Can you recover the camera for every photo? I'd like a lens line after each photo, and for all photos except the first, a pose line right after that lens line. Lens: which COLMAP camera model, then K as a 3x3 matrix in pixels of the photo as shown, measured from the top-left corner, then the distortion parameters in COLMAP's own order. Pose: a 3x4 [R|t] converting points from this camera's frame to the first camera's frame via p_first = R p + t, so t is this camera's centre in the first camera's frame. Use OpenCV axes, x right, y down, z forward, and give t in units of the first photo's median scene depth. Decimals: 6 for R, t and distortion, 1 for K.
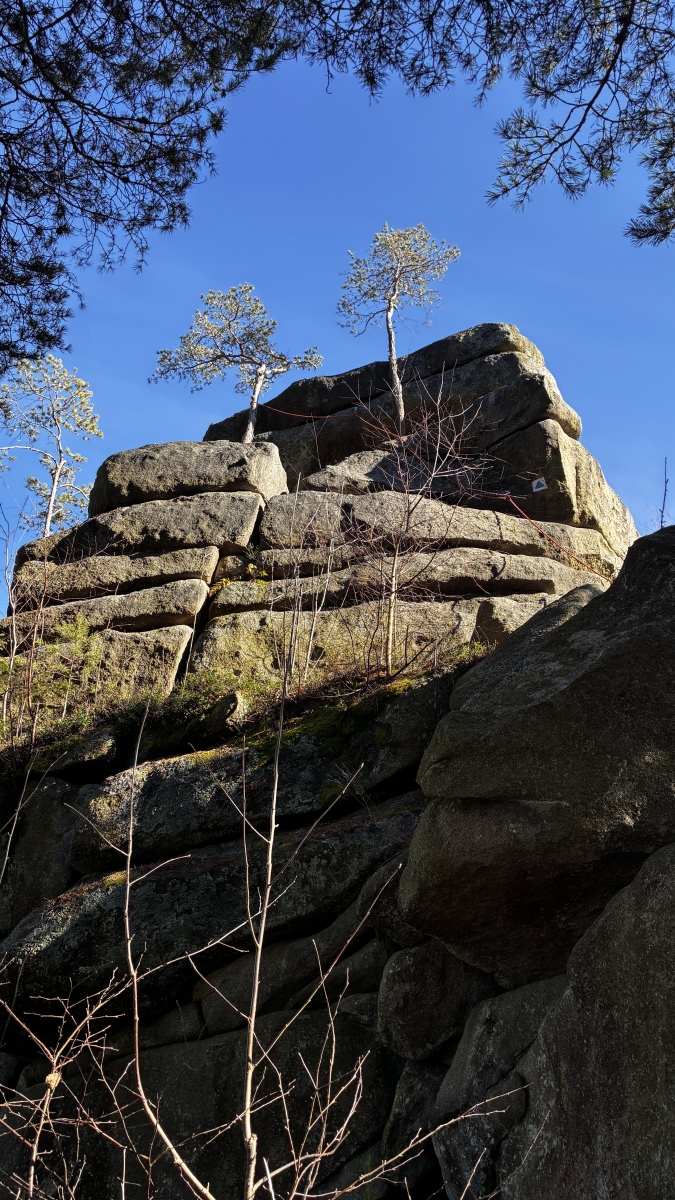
lens RADIAL K [[904.4, 0, 337.5], [0, 904.4, 600.0], [0, 0, 1]] dist [0.002499, -0.008930]
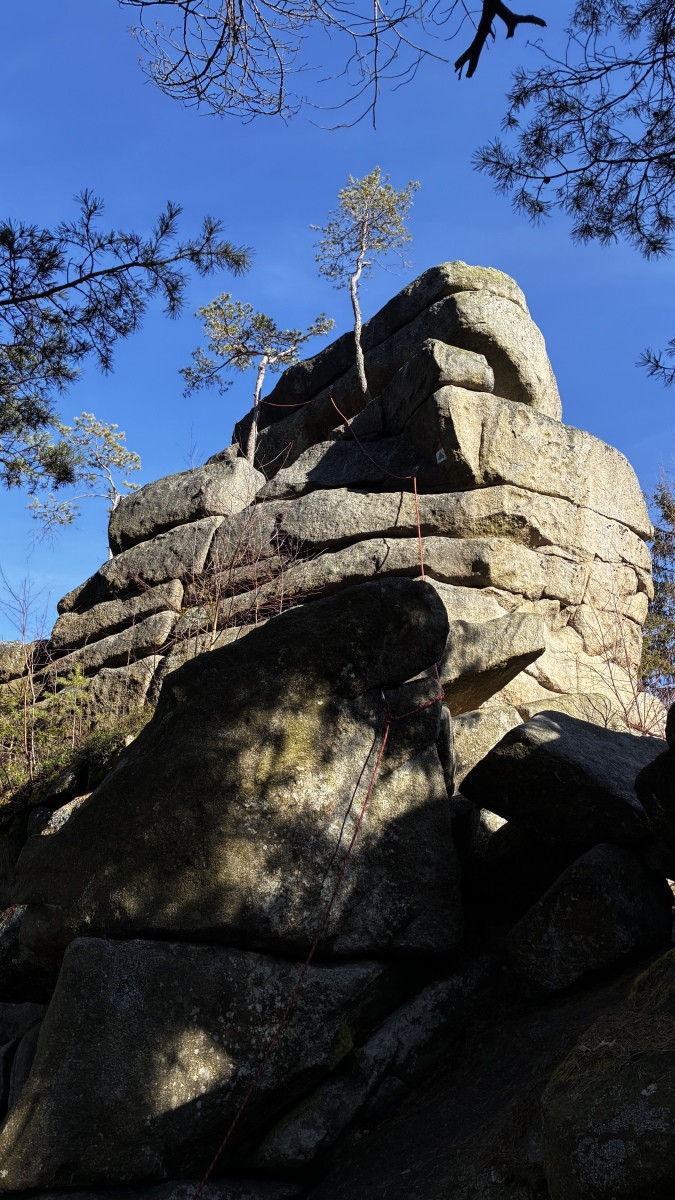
lens RADIAL K [[904.4, 0, 337.5], [0, 904.4, 600.0], [0, 0, 1]] dist [0.002499, -0.008930]
pose [[0.913455, -0.176101, -0.366862, 0.482608], [0.234789, 0.964401, 0.121672, -0.124986], [0.332376, -0.197277, 0.922284, -0.046250]]
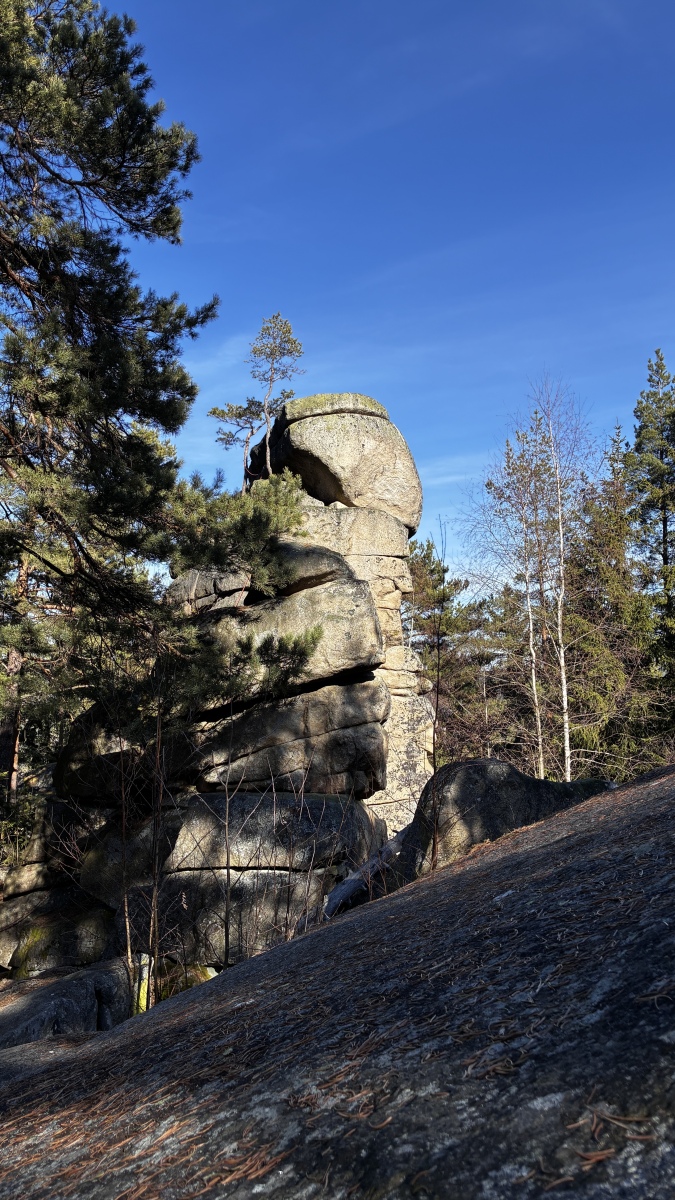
lens RADIAL K [[904.4, 0, 337.5], [0, 904.4, 600.0], [0, 0, 1]] dist [0.002499, -0.008930]
pose [[0.572146, -0.062411, -0.817774, 2.112359], [0.458466, 0.851100, 0.255807, -0.498693], [0.680042, -0.521281, 0.515567, -0.039087]]
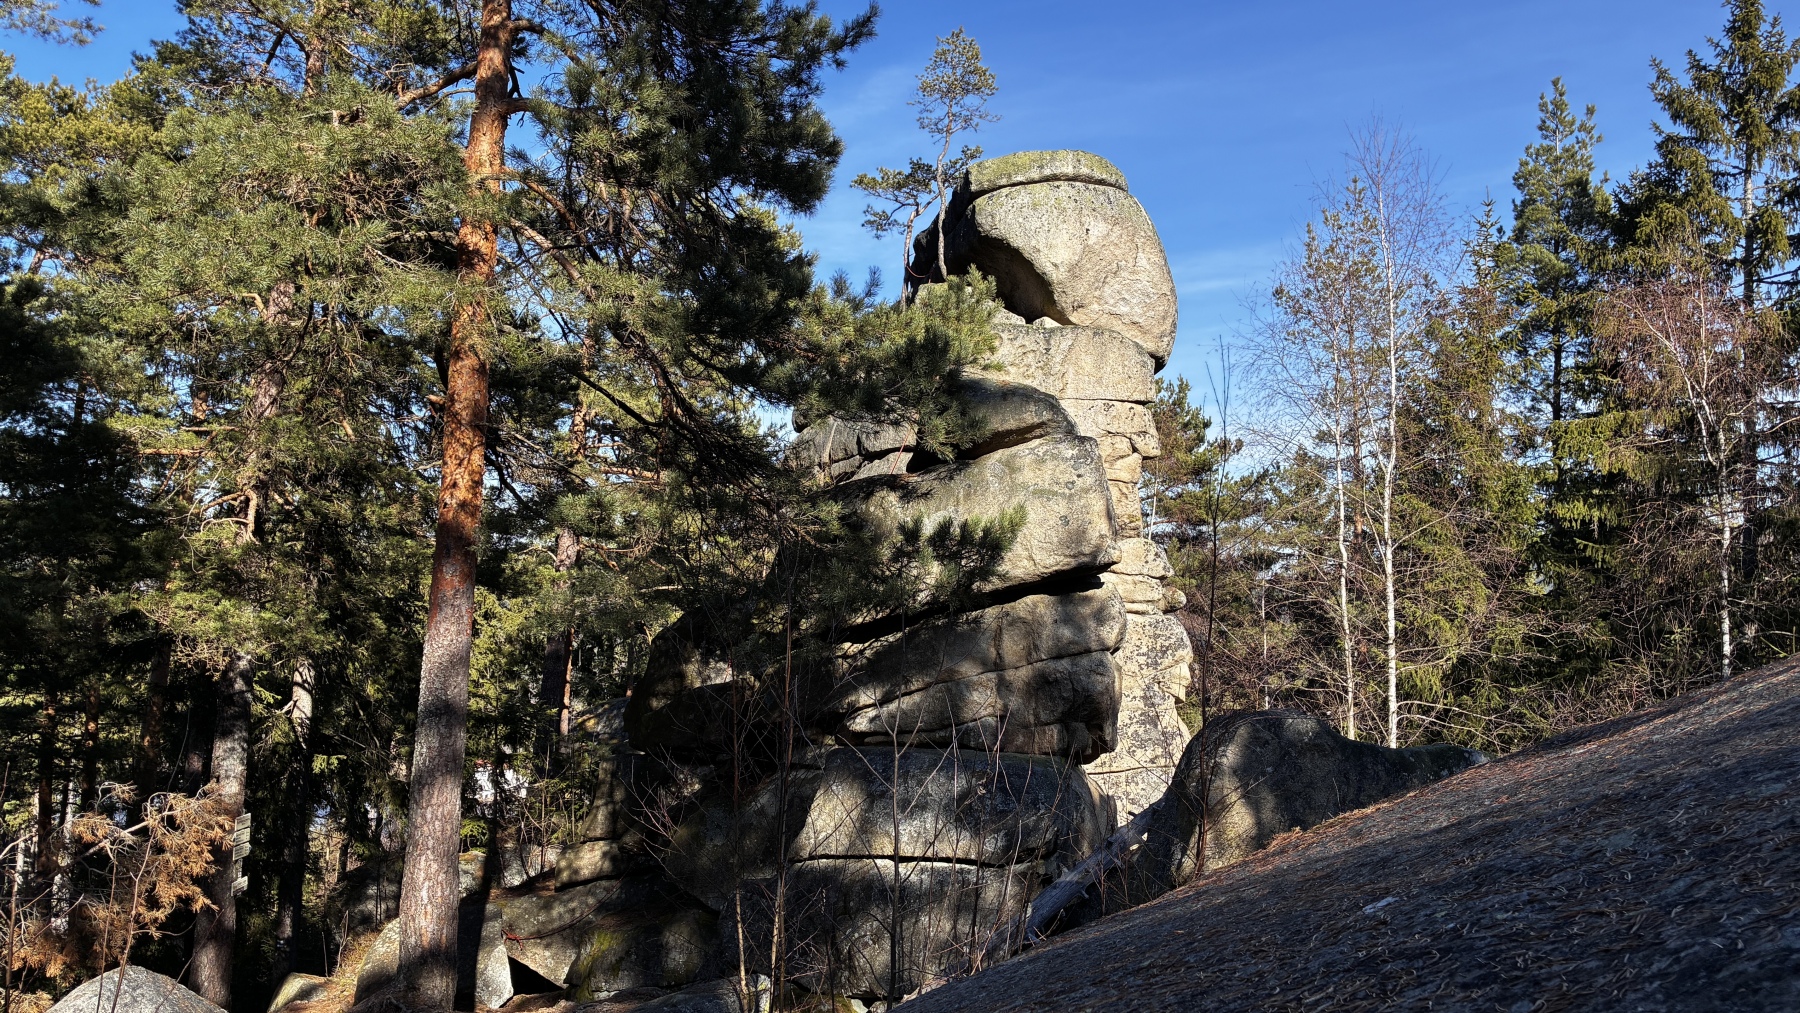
lens RADIAL K [[1356.7, 0, 907.4], [0, 1356.7, 537.2], [0, 0, 1]] dist [0.002499, -0.008930]
pose [[0.496184, -0.009589, -0.868164, 2.104601], [0.467111, 0.845834, 0.257627, -0.506222], [0.731853, -0.533360, 0.424168, -0.054206]]
